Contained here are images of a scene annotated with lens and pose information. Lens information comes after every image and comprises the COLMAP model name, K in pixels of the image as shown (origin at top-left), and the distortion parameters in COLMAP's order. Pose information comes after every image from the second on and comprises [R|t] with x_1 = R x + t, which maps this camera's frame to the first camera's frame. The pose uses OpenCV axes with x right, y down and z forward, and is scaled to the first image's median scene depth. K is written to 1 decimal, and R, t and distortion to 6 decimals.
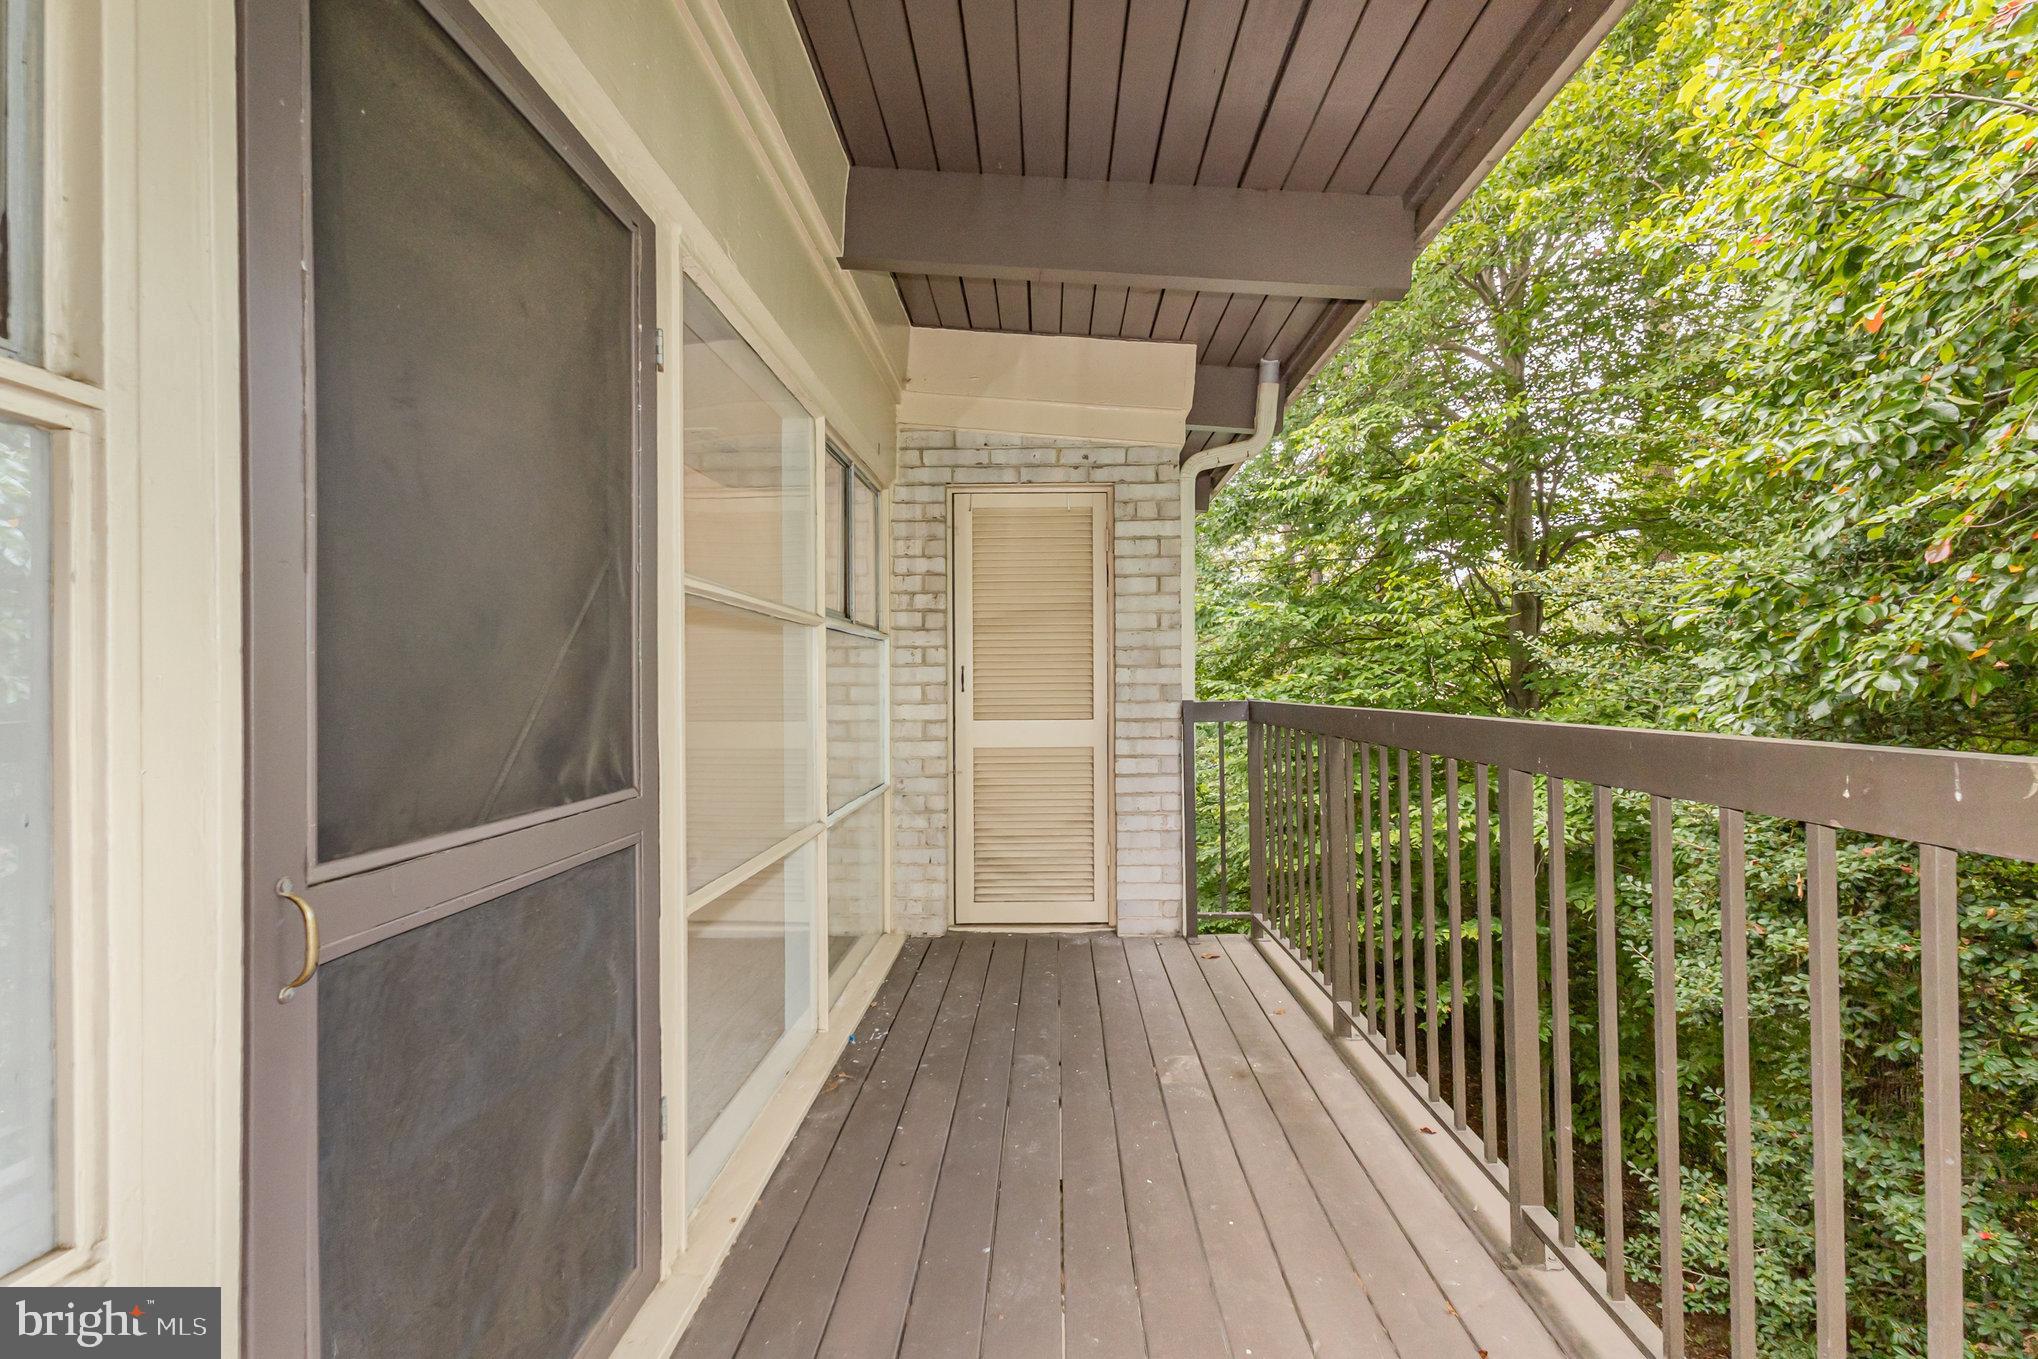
lens RADIAL K [[967.0, 0, 1020.7], [0, 967.0, 678.8], [0, 0, 1]] dist [0.021067, -0.005182]
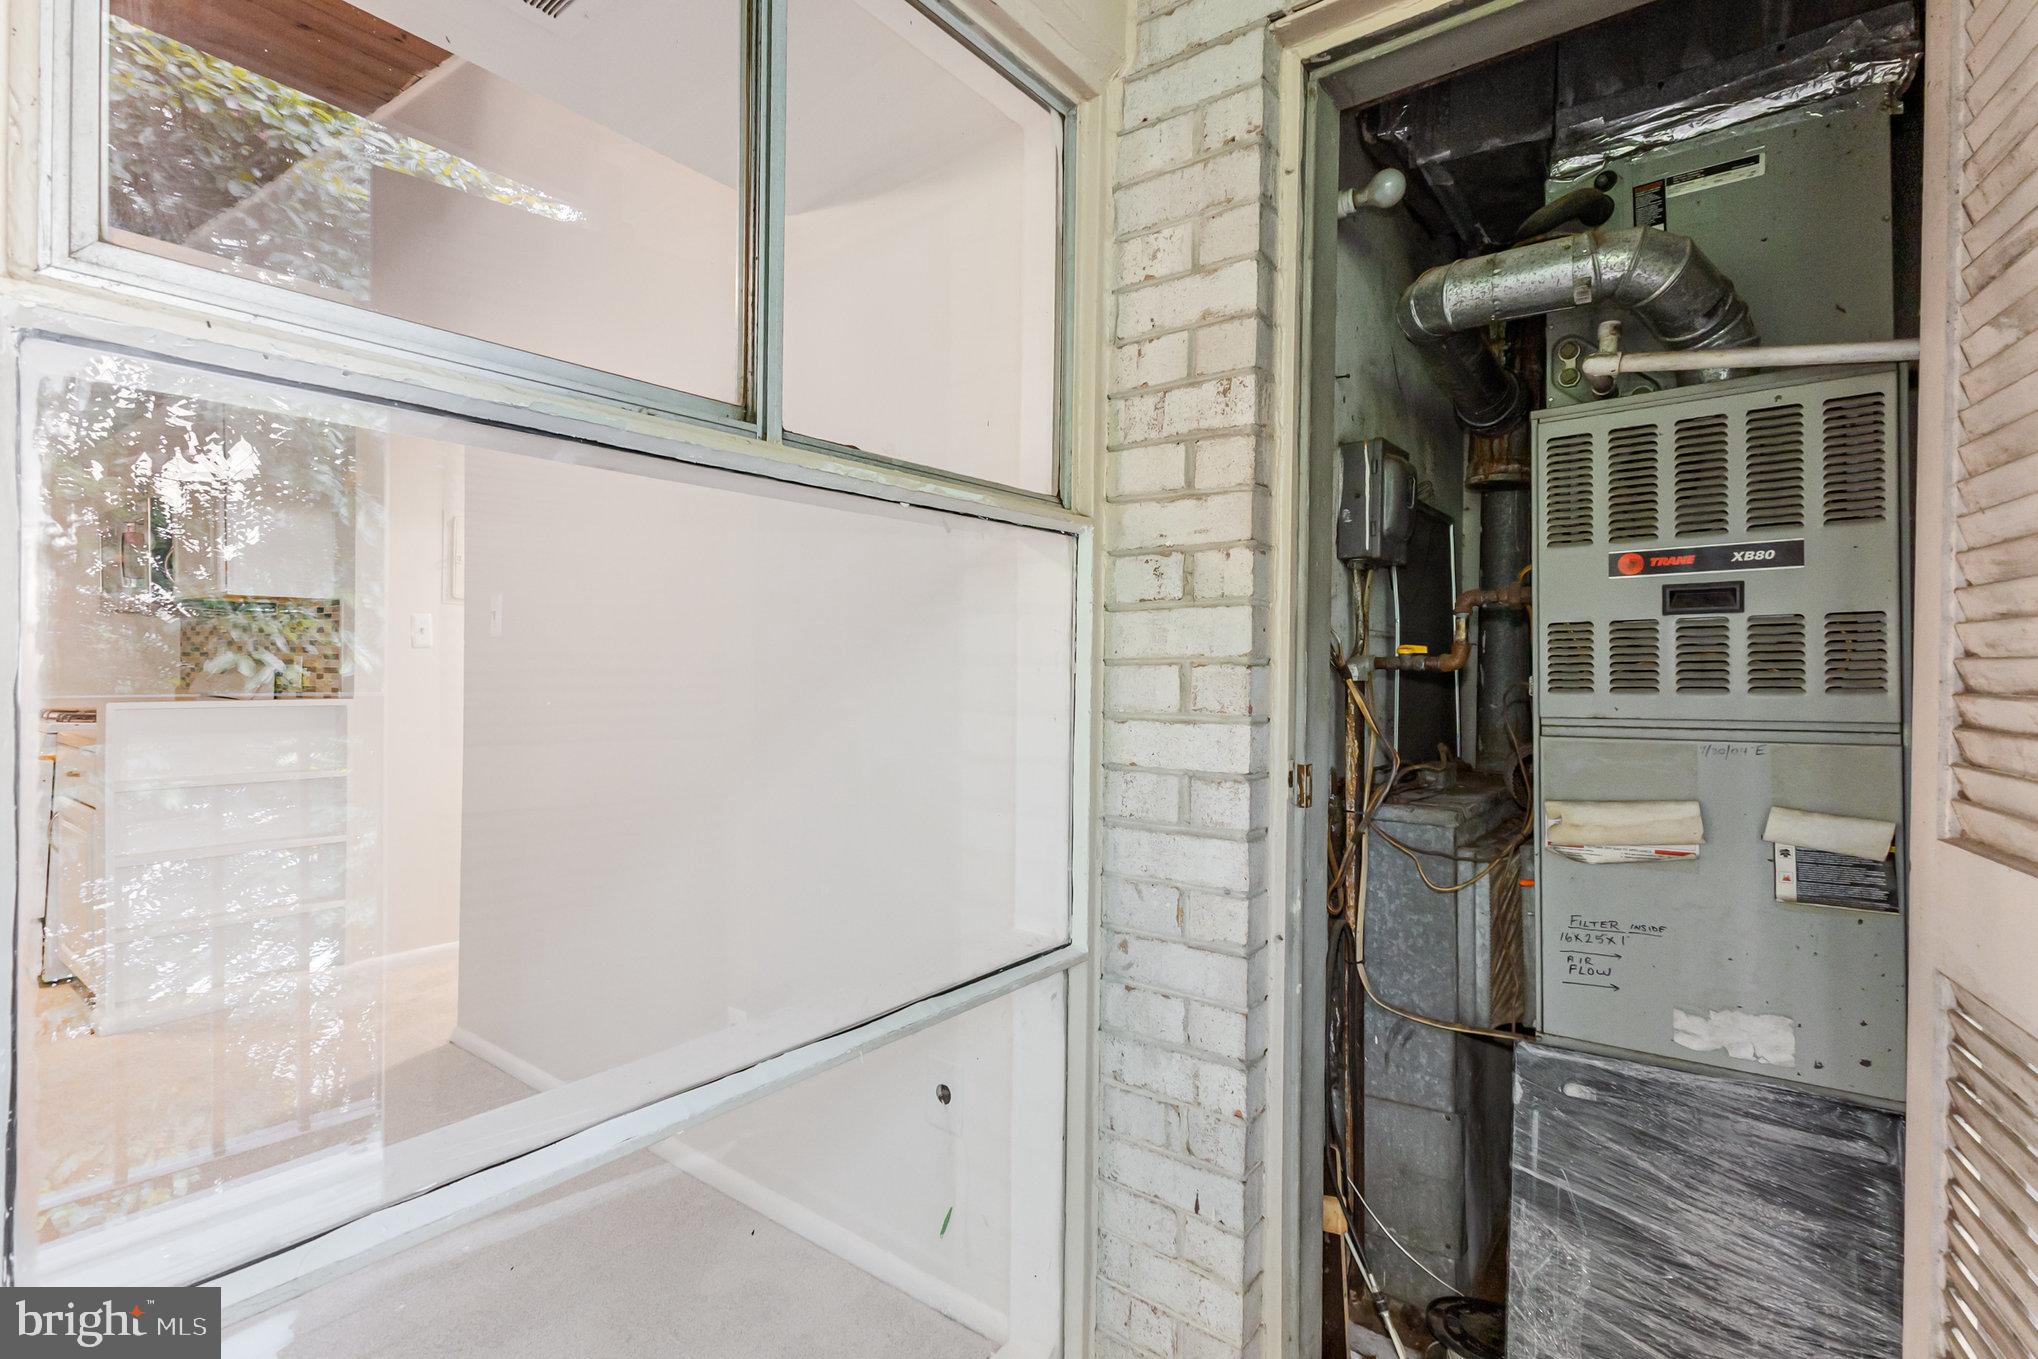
lens RADIAL K [[967.0, 0, 1023.2], [0, 967.0, 676.1], [0, 0, 1]] dist [0.021067, -0.005182]
pose [[0.812859, 0.011413, -0.582349, 0.045790], [-0.007142, 0.999928, 0.009629, 0.007725], [0.582417, -0.003668, 0.812882, 0.700535]]
